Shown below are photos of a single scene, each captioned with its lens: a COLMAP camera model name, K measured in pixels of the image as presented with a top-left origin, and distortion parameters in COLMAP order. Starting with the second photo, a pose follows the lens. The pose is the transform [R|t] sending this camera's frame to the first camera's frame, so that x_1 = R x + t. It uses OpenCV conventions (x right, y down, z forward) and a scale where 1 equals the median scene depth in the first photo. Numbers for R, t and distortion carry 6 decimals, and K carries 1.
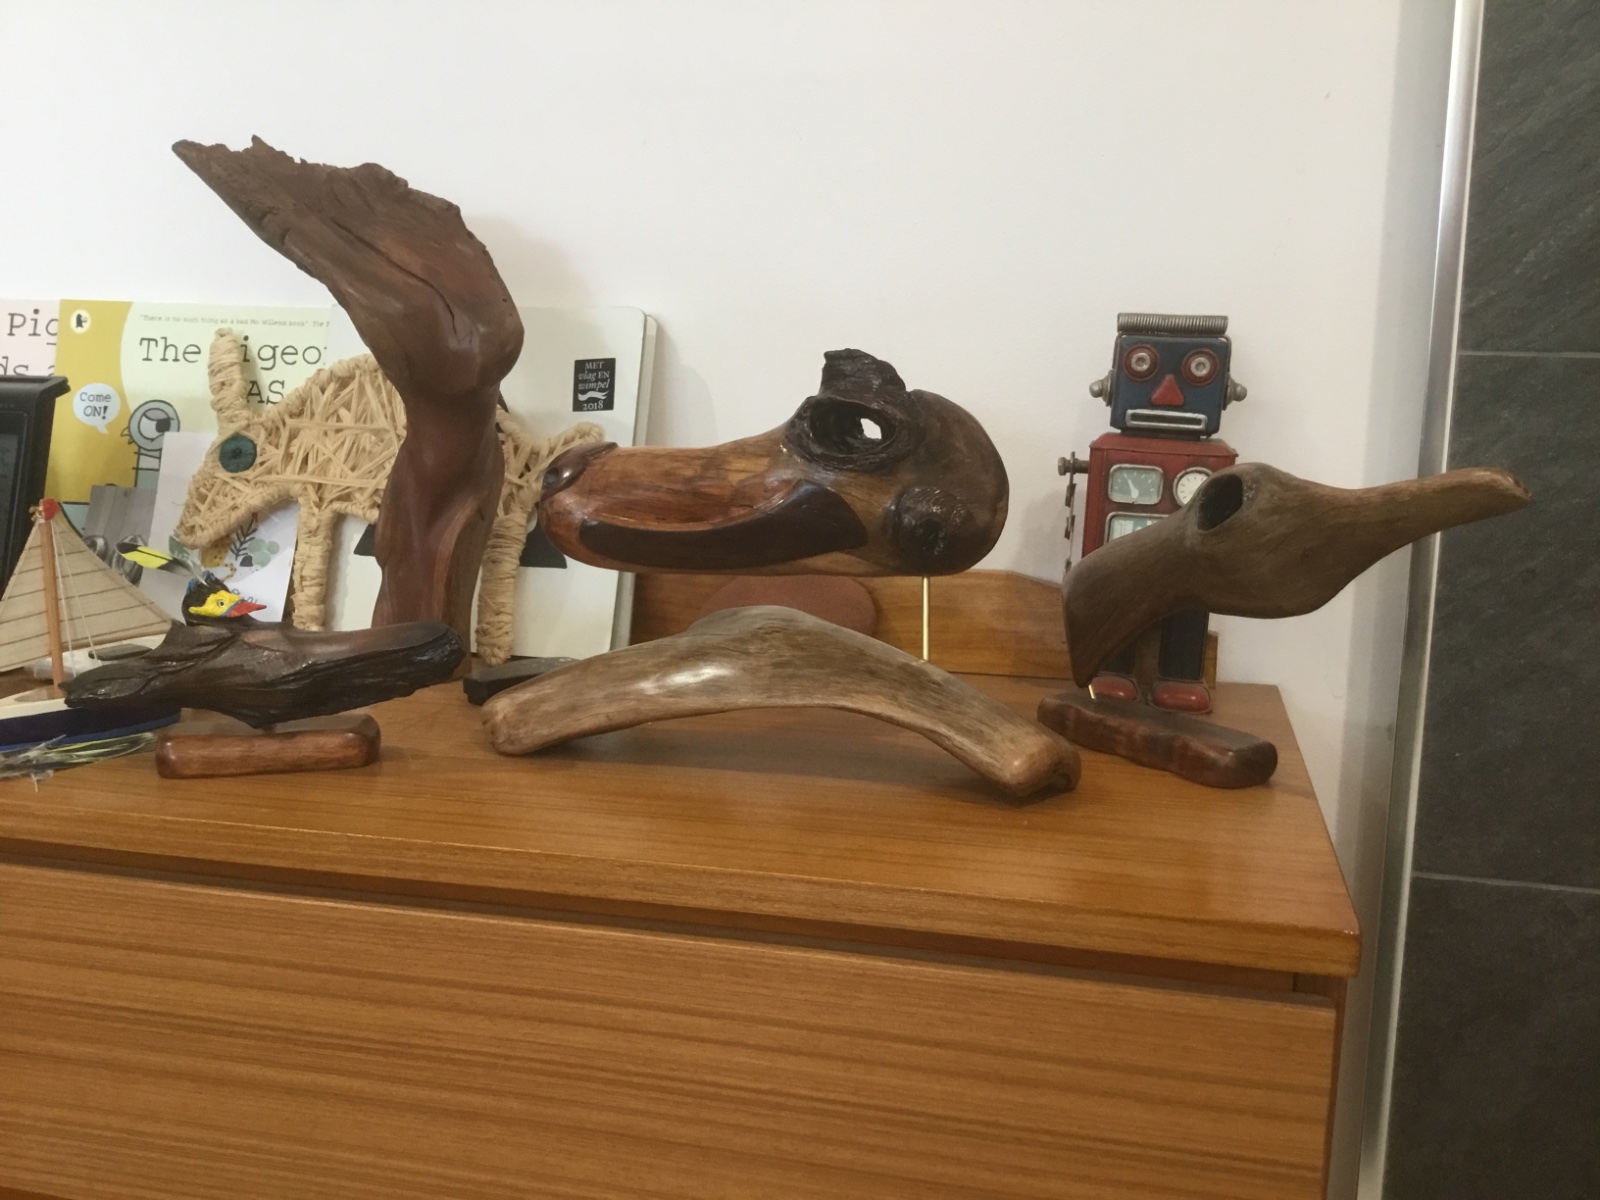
lens RADIAL K [[1449.9, 0, 809.5], [0, 1449.9, 596.6], [0, 0, 1]] dist [0.089258, -0.194453]
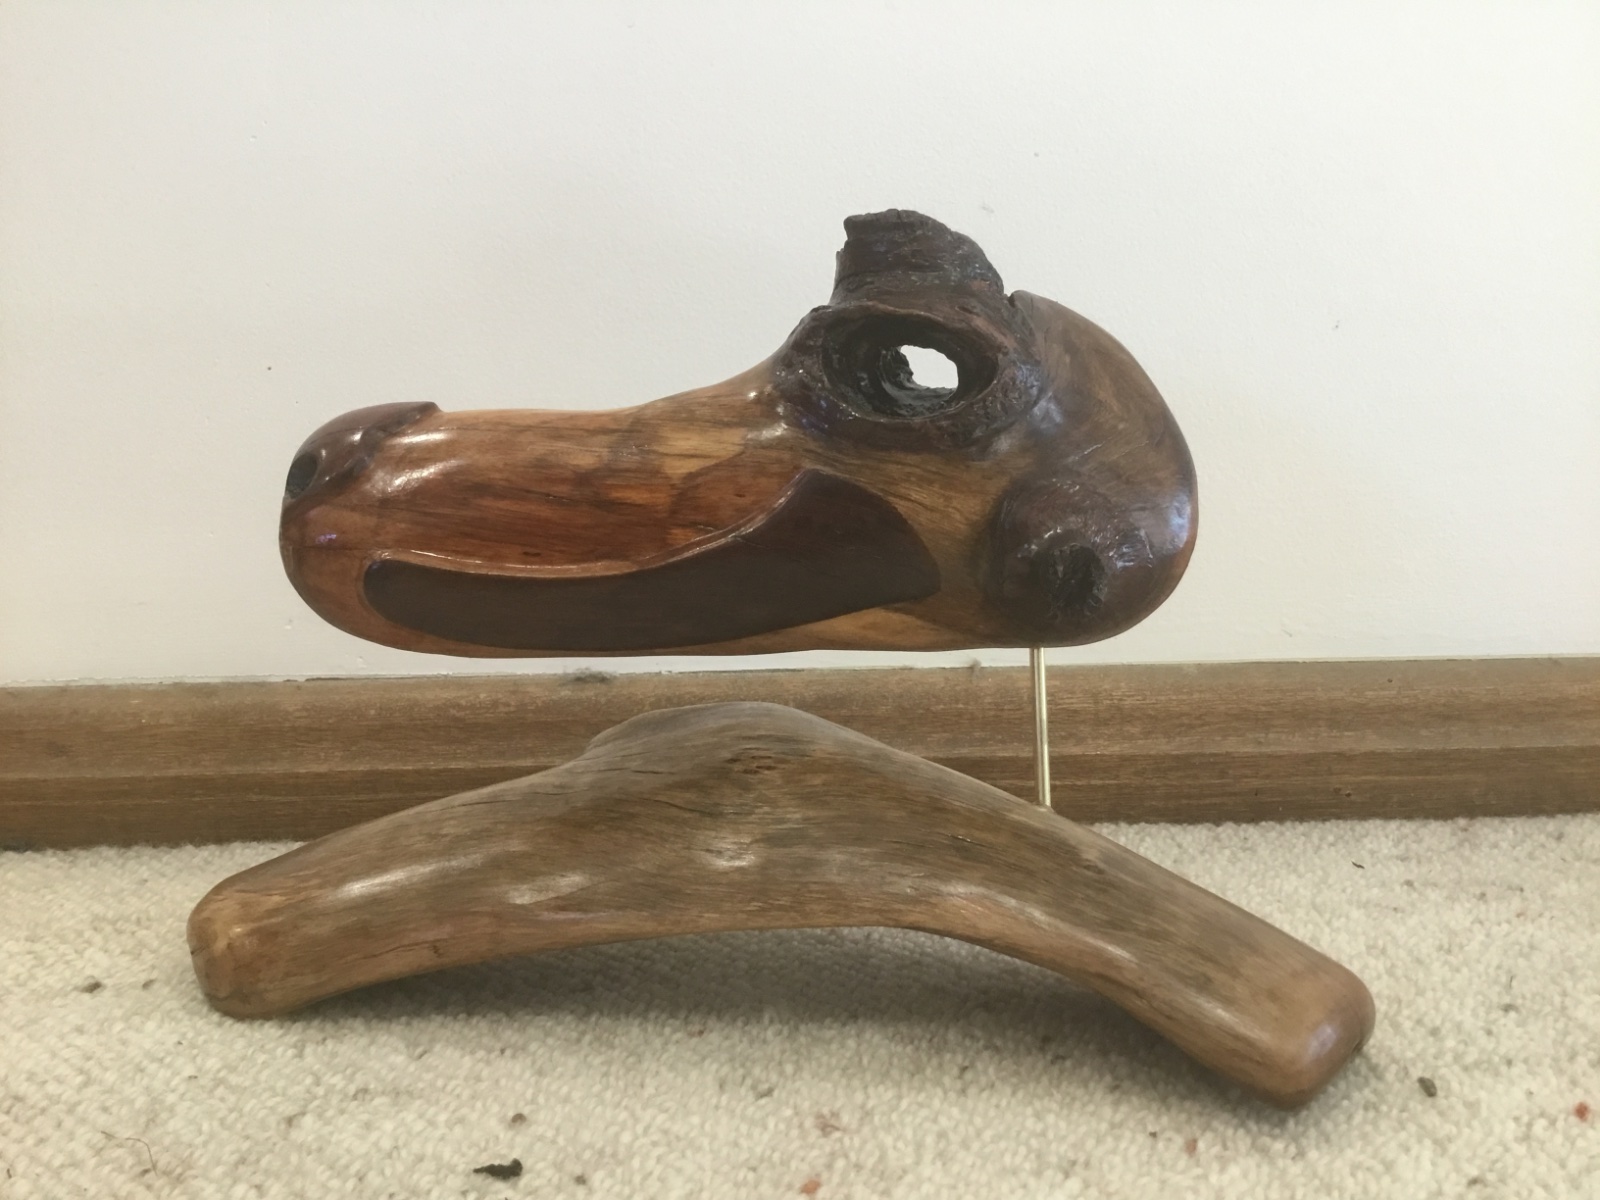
lens RADIAL K [[1449.9, 0, 787.1], [0, 1449.9, 596.7], [0, 0, 1]] dist [0.089258, -0.194453]
pose [[0.995239, -0.029422, 0.092923, -0.061522], [0.026672, 0.999173, 0.030693, -0.051807], [-0.093749, -0.028068, 0.995200, 0.489924]]
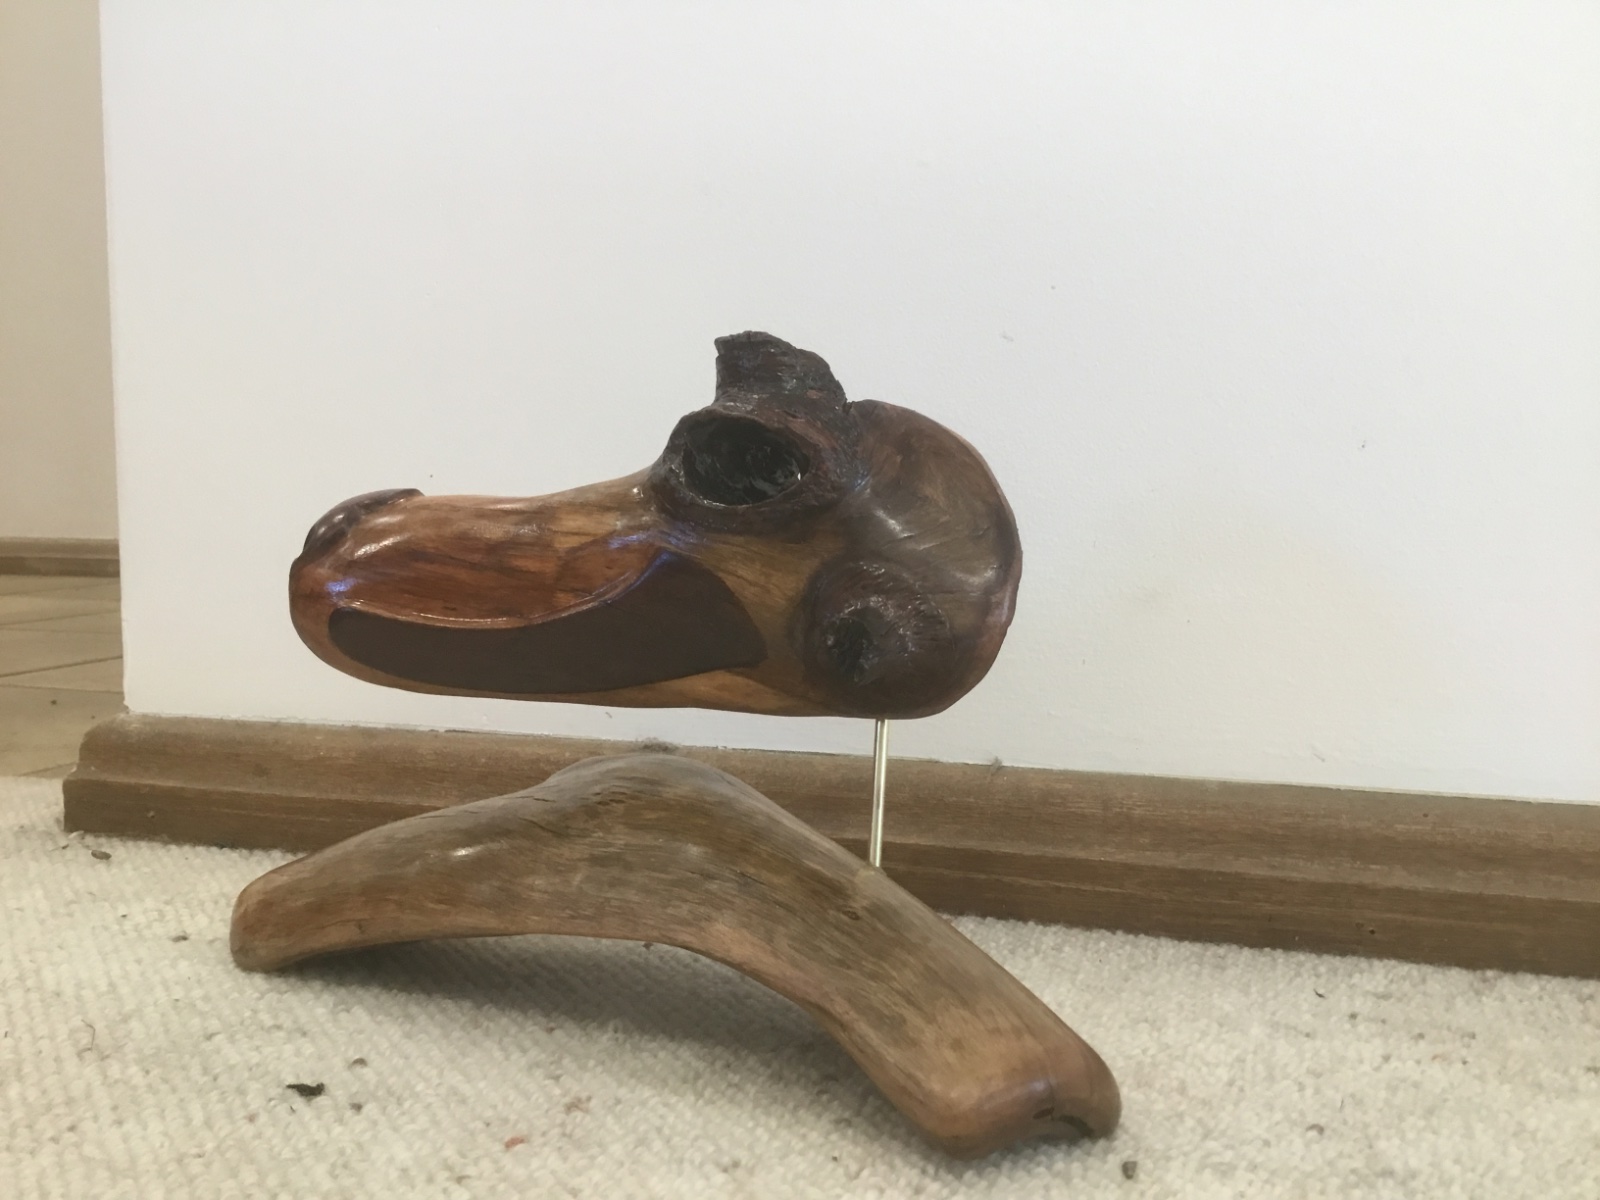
lens RADIAL K [[1449.9, 0, 798.1], [0, 1449.9, 599.5], [0, 0, 1]] dist [0.089258, -0.194453]
pose [[0.967012, 0.021253, -0.253841, 0.199500], [-0.040293, 0.996730, -0.070047, -0.019670], [0.251522, 0.077965, 0.964706, 0.436139]]
